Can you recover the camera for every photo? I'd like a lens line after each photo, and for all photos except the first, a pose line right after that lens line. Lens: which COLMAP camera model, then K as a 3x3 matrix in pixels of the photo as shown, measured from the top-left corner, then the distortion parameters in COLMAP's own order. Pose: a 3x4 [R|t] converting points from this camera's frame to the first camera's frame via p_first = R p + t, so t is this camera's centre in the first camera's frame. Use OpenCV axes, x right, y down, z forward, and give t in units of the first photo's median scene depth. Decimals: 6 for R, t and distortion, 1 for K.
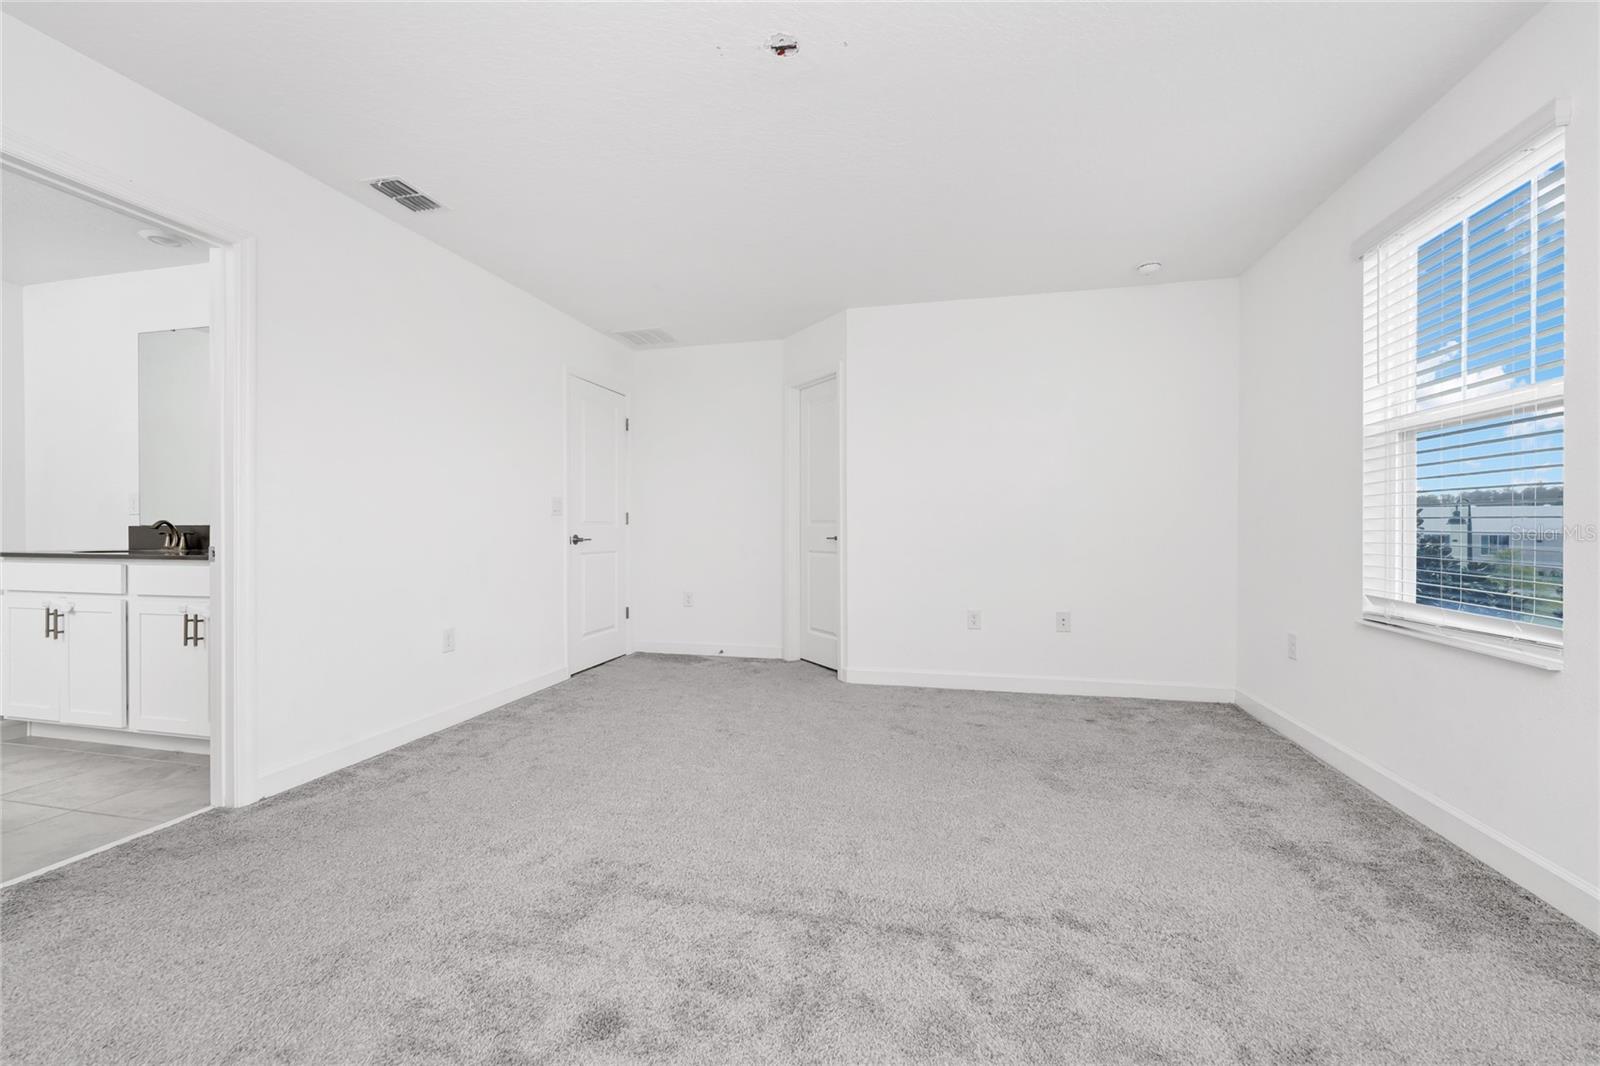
lens RADIAL K [[647.9, 0, 802.4], [0, 647.9, 531.4], [0, 0, 1]] dist [-0.002193, -0.000190]
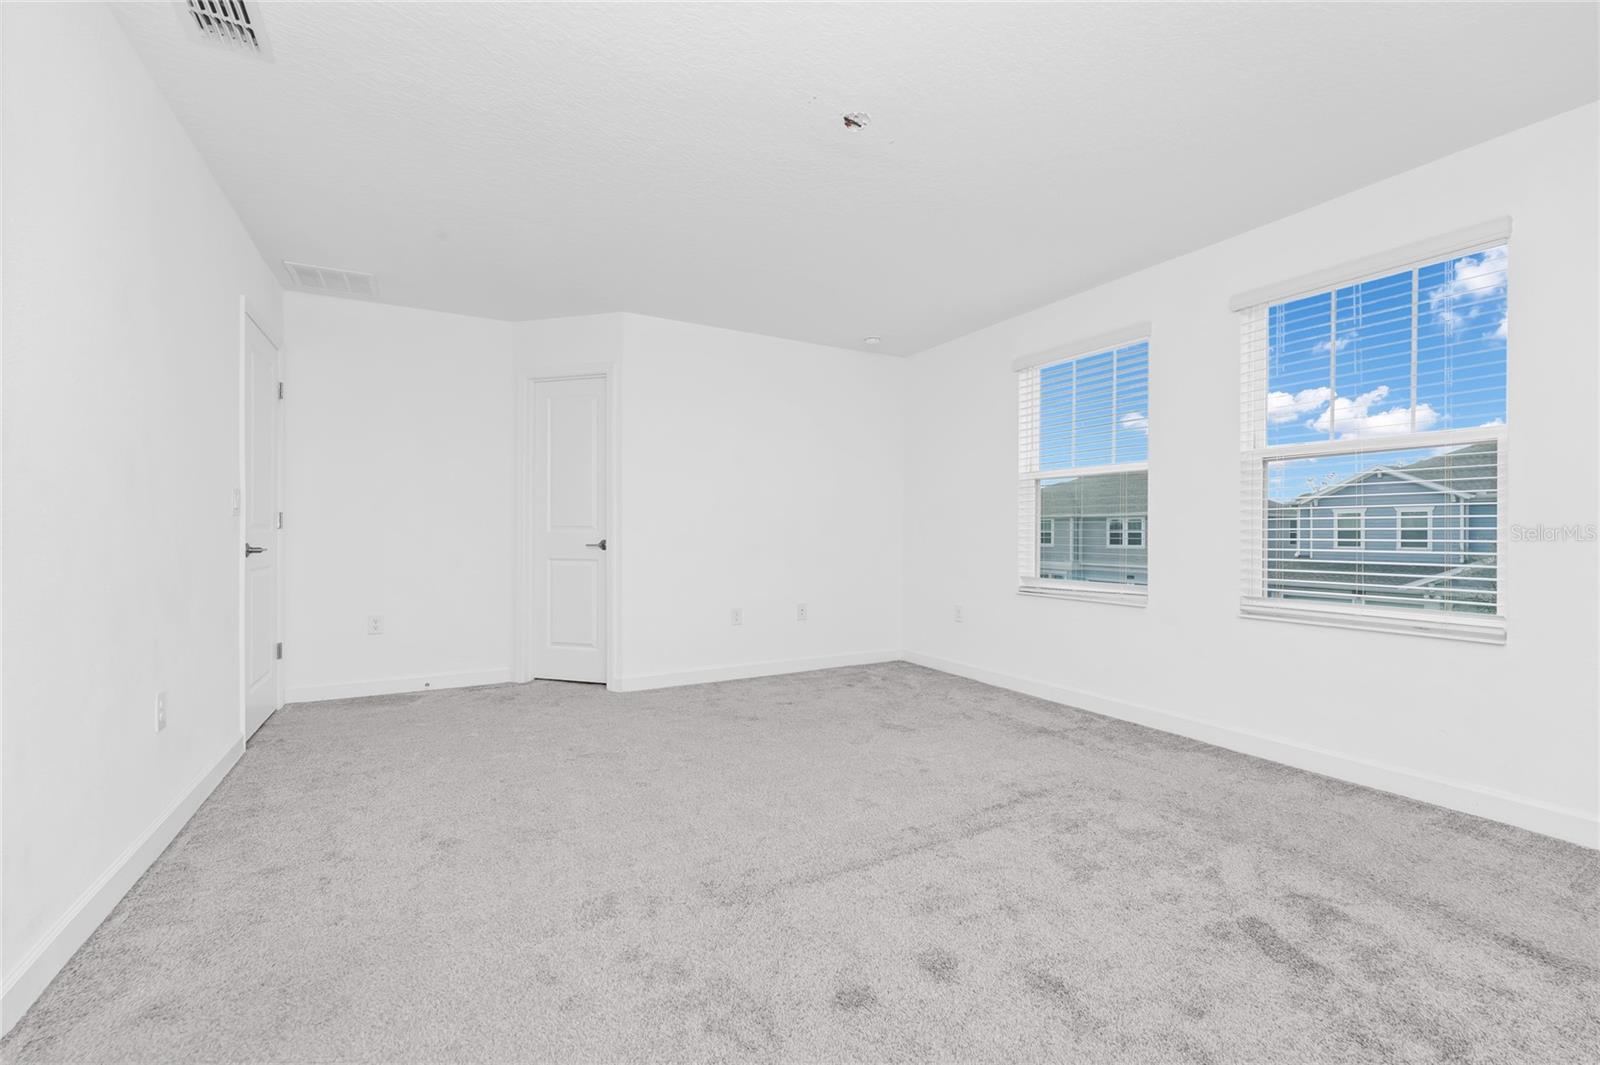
lens RADIAL K [[652.8, 0, 798.9], [0, 652.8, 533.9], [0, 0, 1]] dist [-0.000133, -0.000214]
pose [[0.744283, 0.001751, 0.667862, -0.524755], [0.001197, 0.999991, -0.003955, -0.001606], [-0.667863, 0.003743, 0.744274, 0.115370]]
